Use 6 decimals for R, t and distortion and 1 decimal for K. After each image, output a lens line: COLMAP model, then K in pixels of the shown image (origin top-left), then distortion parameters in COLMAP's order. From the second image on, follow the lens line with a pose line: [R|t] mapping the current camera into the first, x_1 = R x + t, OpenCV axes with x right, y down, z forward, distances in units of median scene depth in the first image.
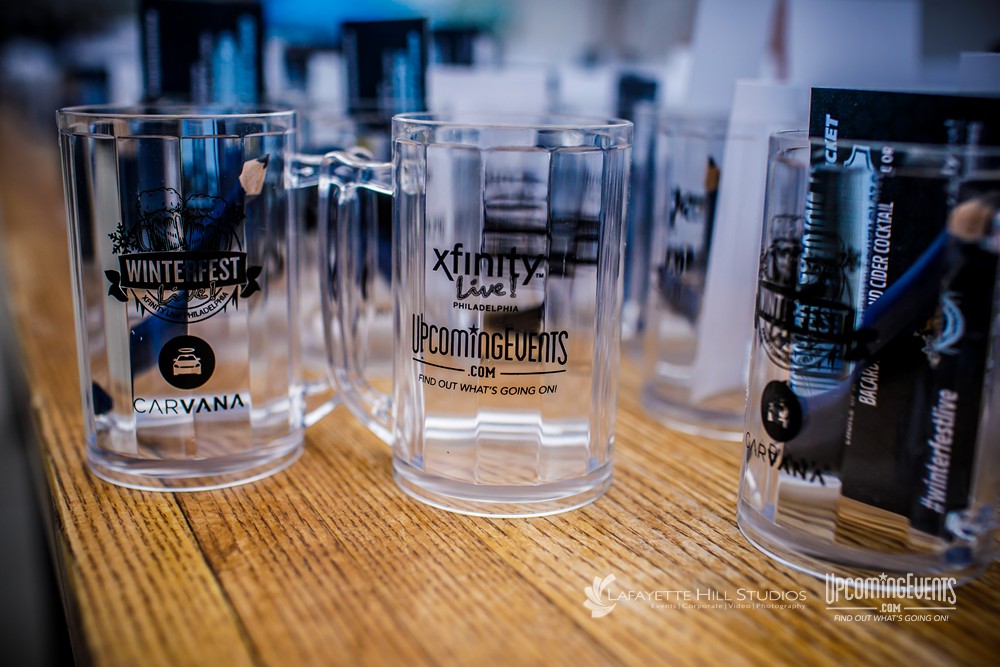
lens RADIAL K [[1060.7, 0, 500.0], [0, 1060.7, 333.5], [0, 0, 1]] dist [-0.114642, -0.016919]
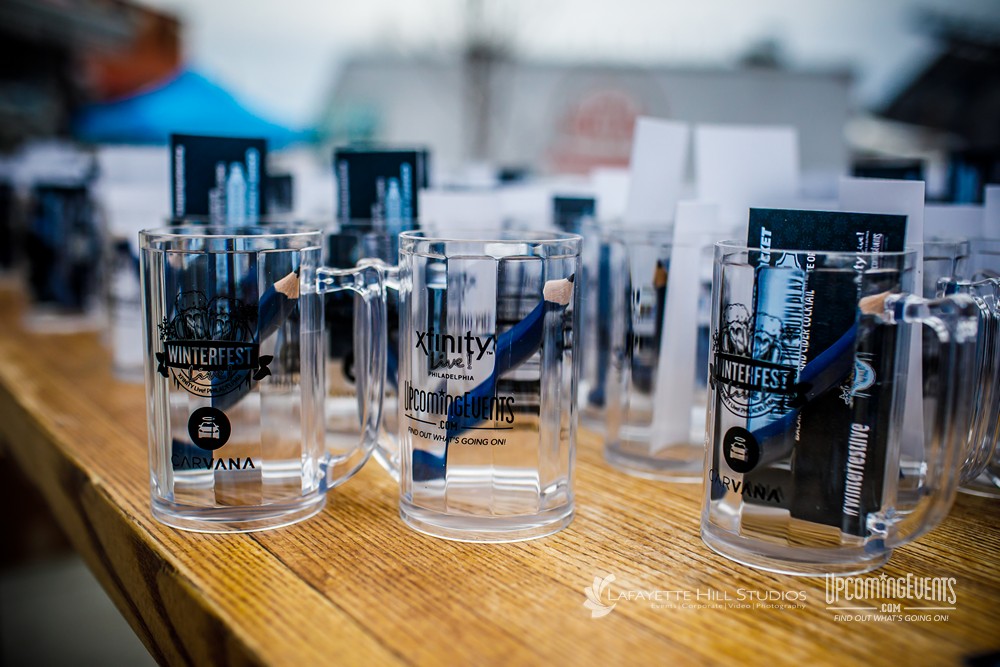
lens RADIAL K [[1060.7, 0, 500.0], [0, 1060.7, 333.5], [0, 0, 1]] dist [-0.114642, -0.016919]
pose [[0.990457, -0.028714, 0.134799, -0.203880], [0.041609, 0.994717, -0.093840, 0.041180], [-0.131393, 0.098554, 0.986419, -0.291148]]
